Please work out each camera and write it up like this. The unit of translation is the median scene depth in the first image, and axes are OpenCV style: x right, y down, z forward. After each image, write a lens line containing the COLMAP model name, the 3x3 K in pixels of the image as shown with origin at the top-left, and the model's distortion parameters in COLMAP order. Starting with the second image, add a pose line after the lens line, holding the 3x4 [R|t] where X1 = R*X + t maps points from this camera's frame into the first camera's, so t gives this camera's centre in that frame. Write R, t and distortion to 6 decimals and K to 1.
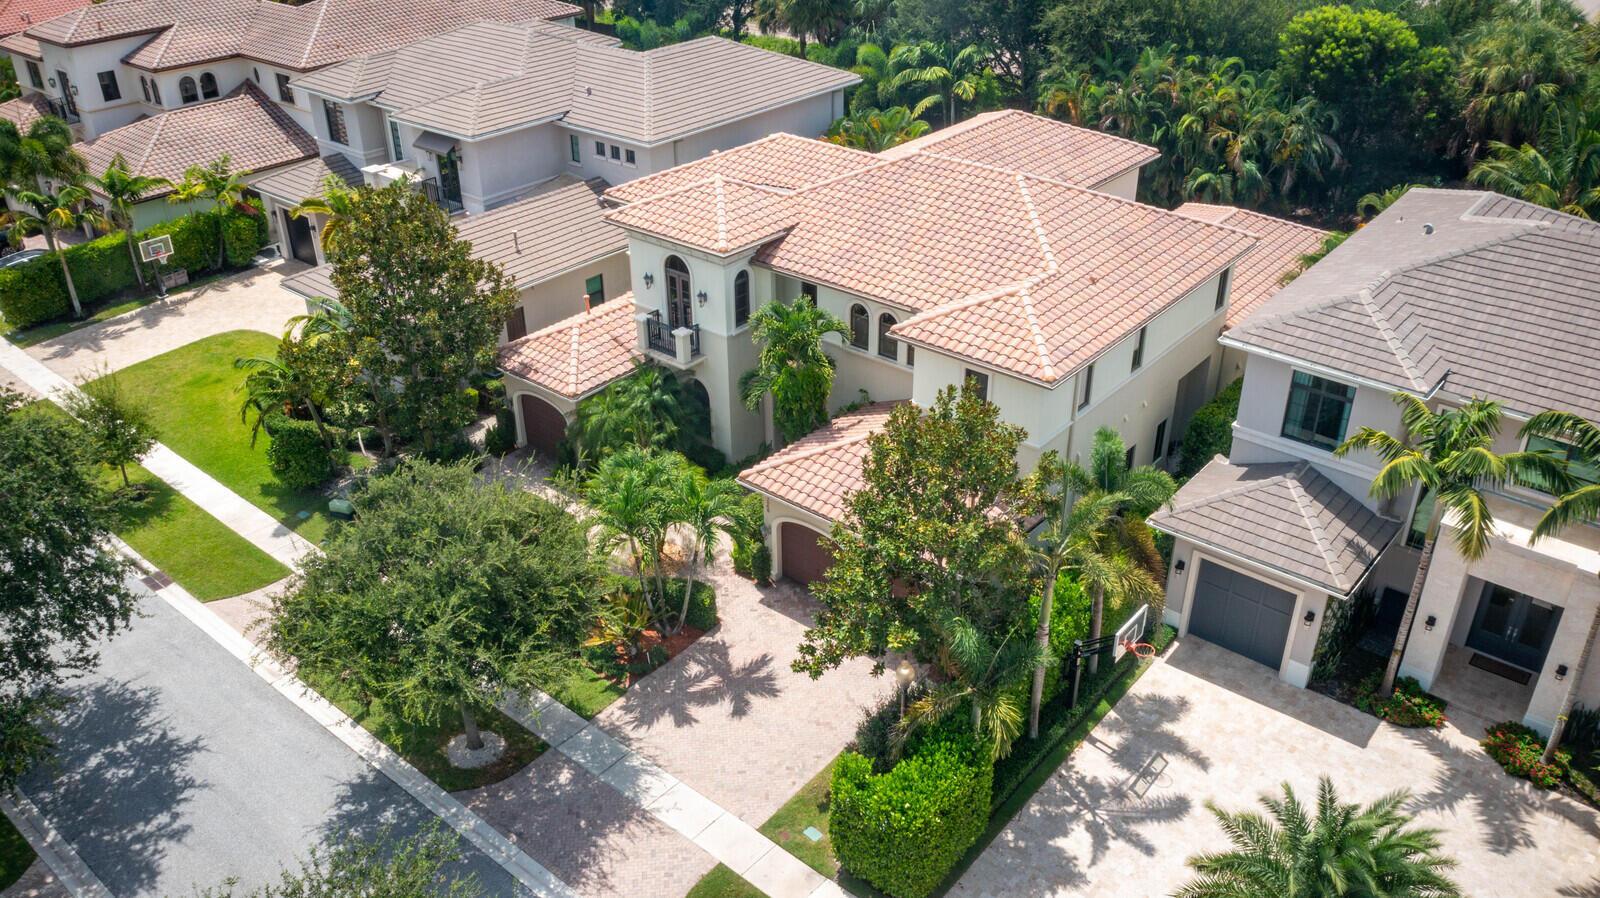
lens RADIAL K [[1254.4, 0, 804.2], [0, 1254.4, 450.6], [0, 0, 1]] dist [-0.018540, 0.002825]
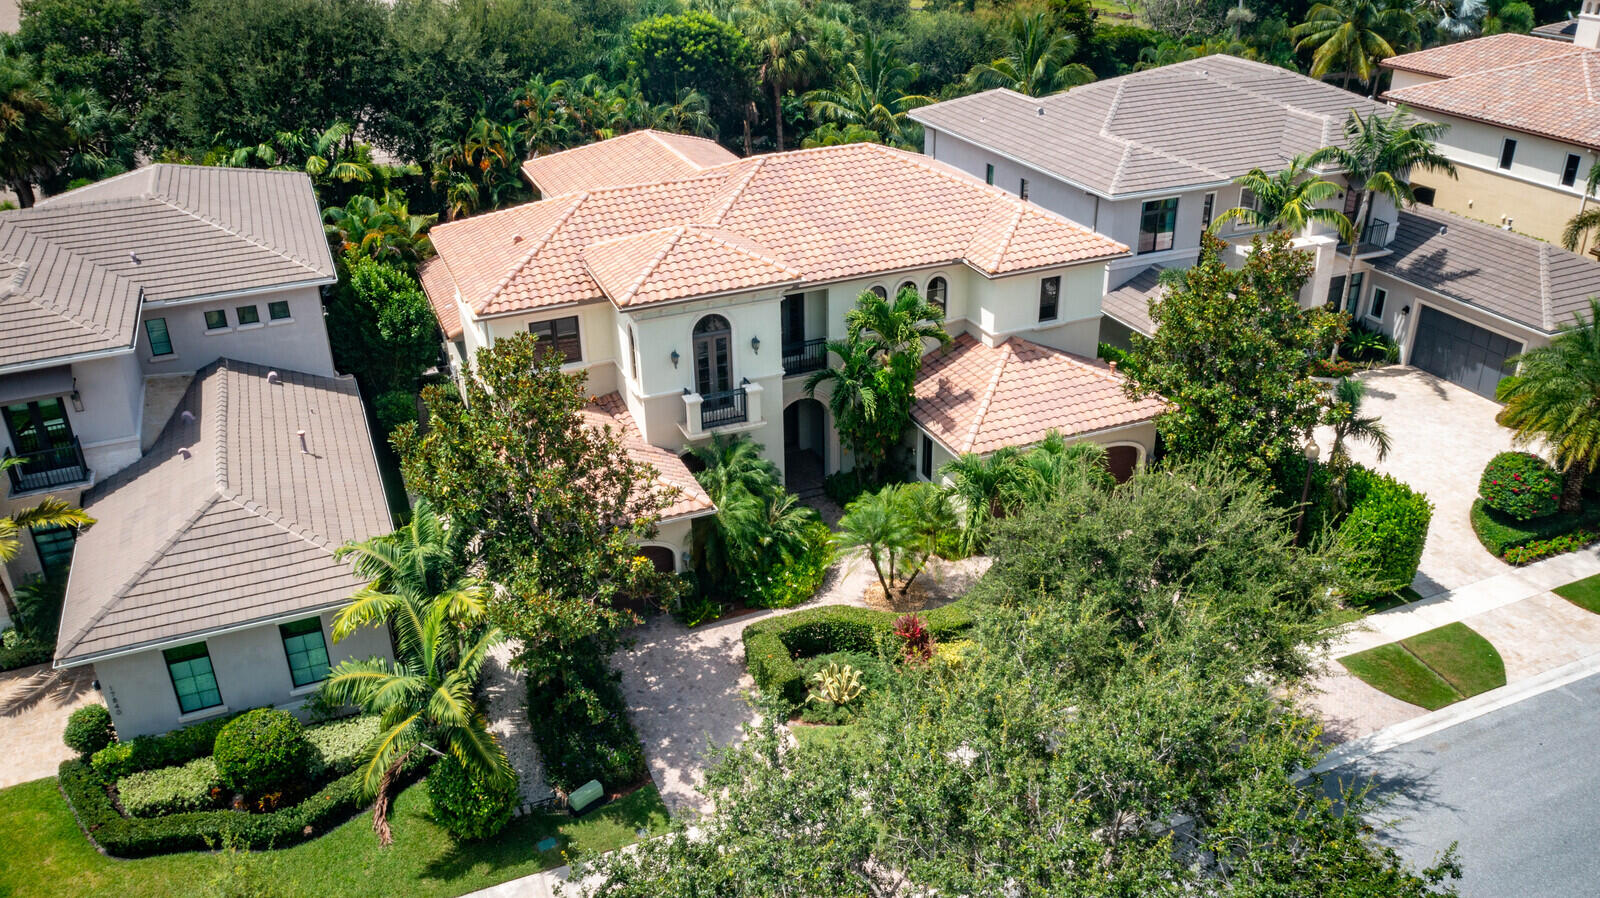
lens RADIAL K [[1254.4, 0, 804.2], [0, 1254.4, 450.6], [0, 0, 1]] dist [-0.018540, 0.002825]
pose [[0.454530, -0.398411, 0.796662, -1.001311], [0.454283, 0.873014, 0.177406, -0.242482], [-0.766178, 0.281274, 0.577803, 0.561991]]
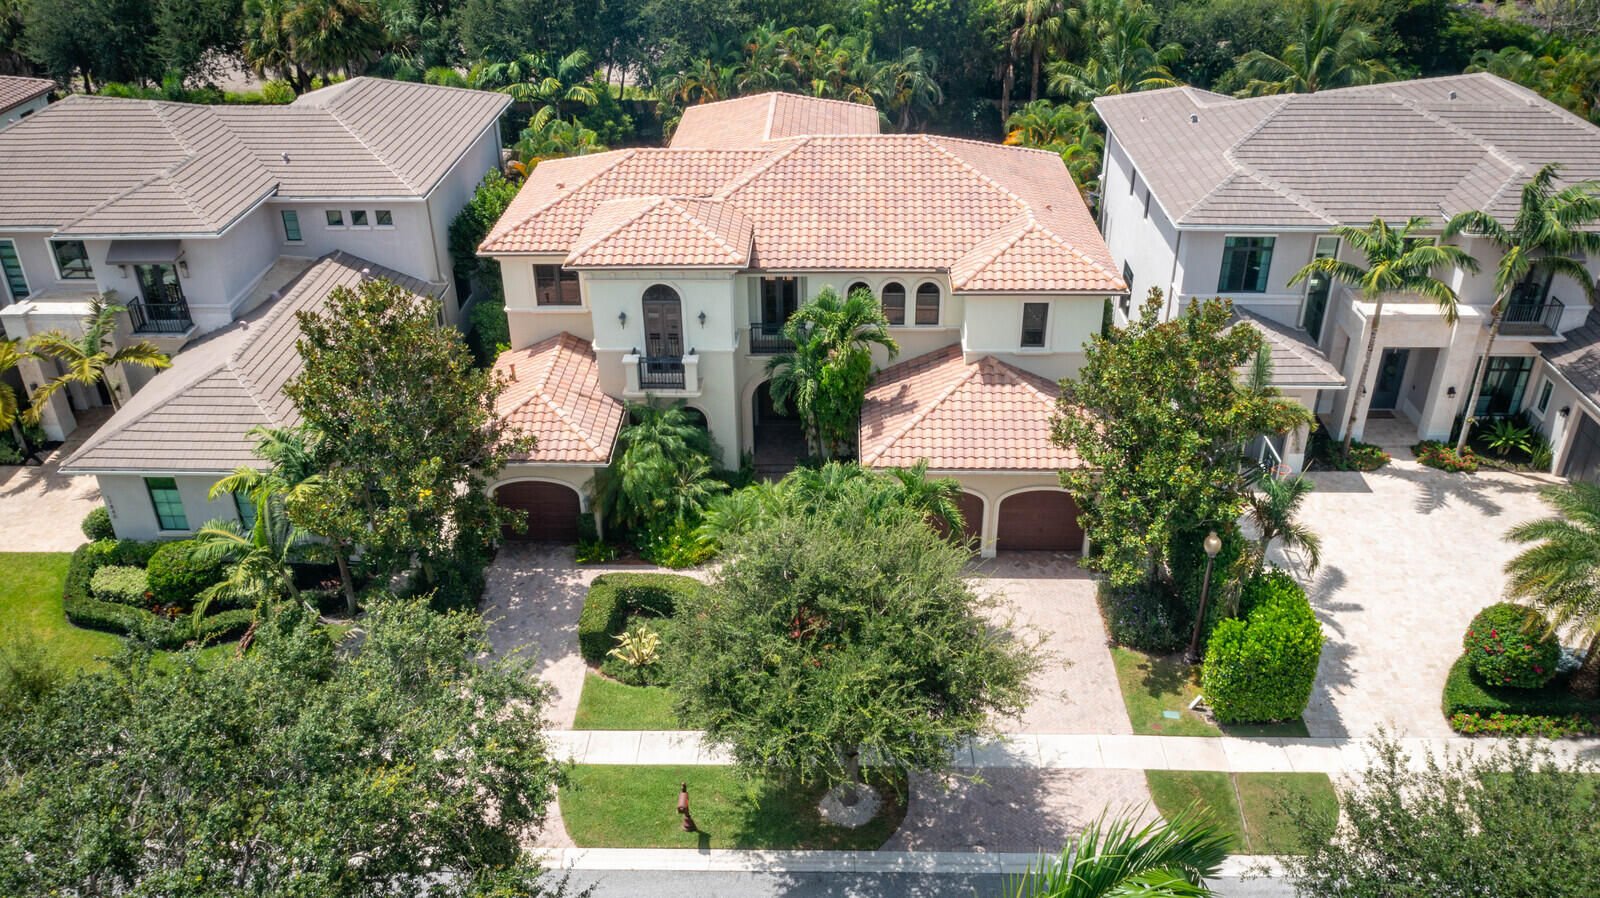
lens RADIAL K [[1254.4, 0, 804.2], [0, 1254.4, 450.6], [0, 0, 1]] dist [-0.018540, 0.002825]
pose [[0.782913, -0.308623, 0.540184, -0.693629], [0.311302, 0.946101, 0.089352, -0.106159], [-0.538645, 0.098205, 0.836790, 0.193545]]
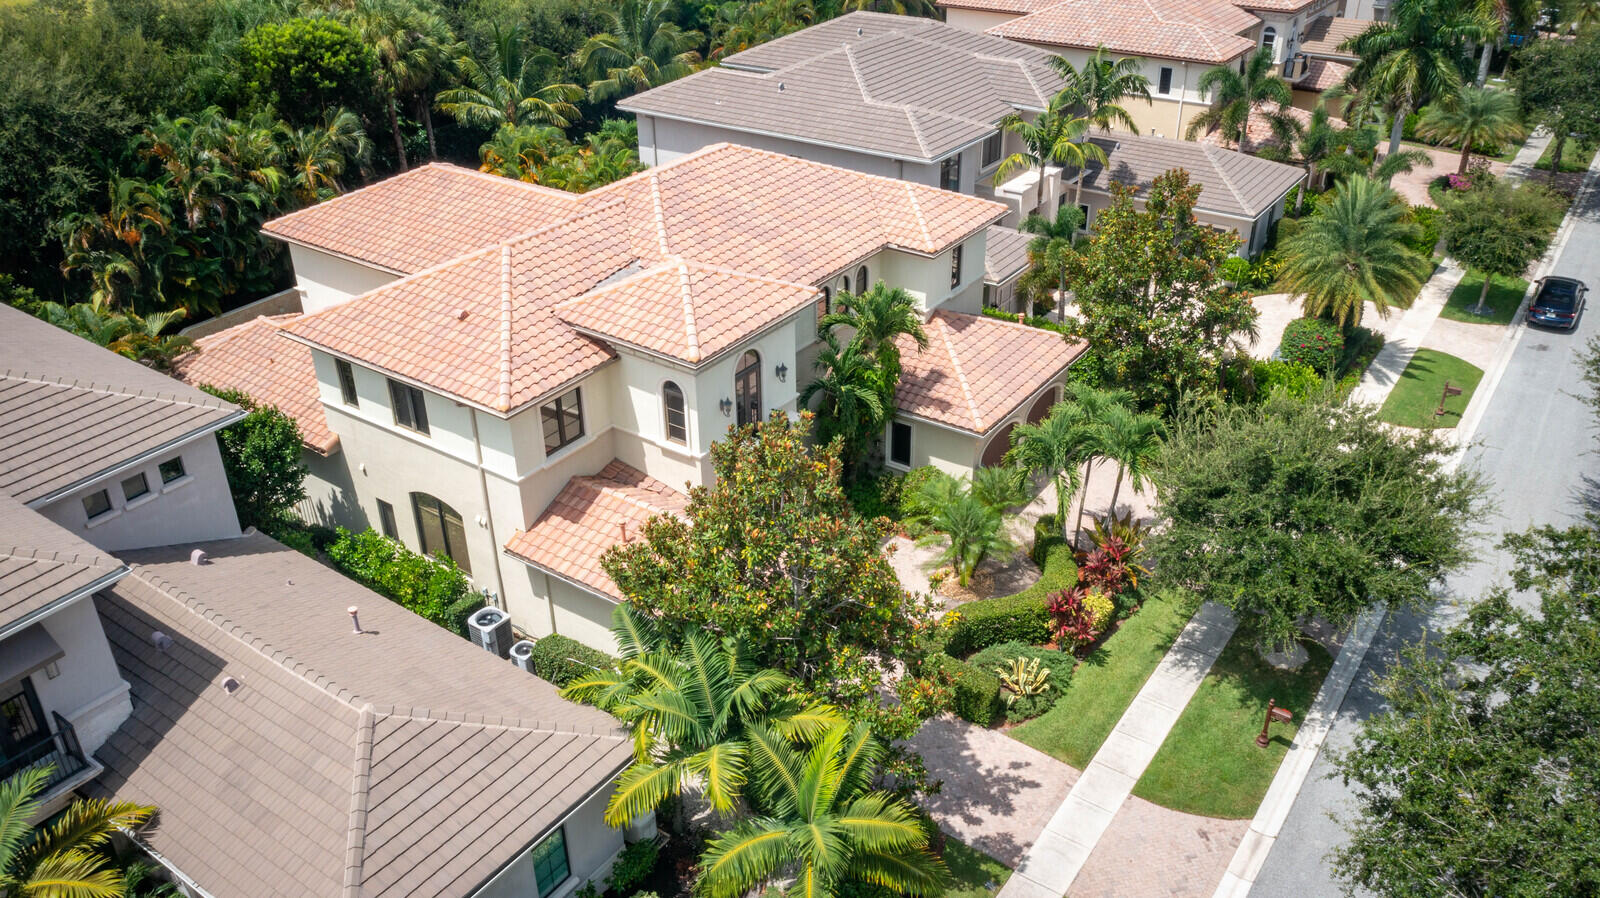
lens RADIAL K [[1254.4, 0, 804.2], [0, 1254.4, 450.6], [0, 0, 1]] dist [-0.018540, 0.002825]
pose [[-0.083310, -0.478405, 0.874179, -1.049349], [0.509666, 0.733362, 0.449912, -0.561543], [-0.856329, 0.483021, 0.182730, 1.034186]]
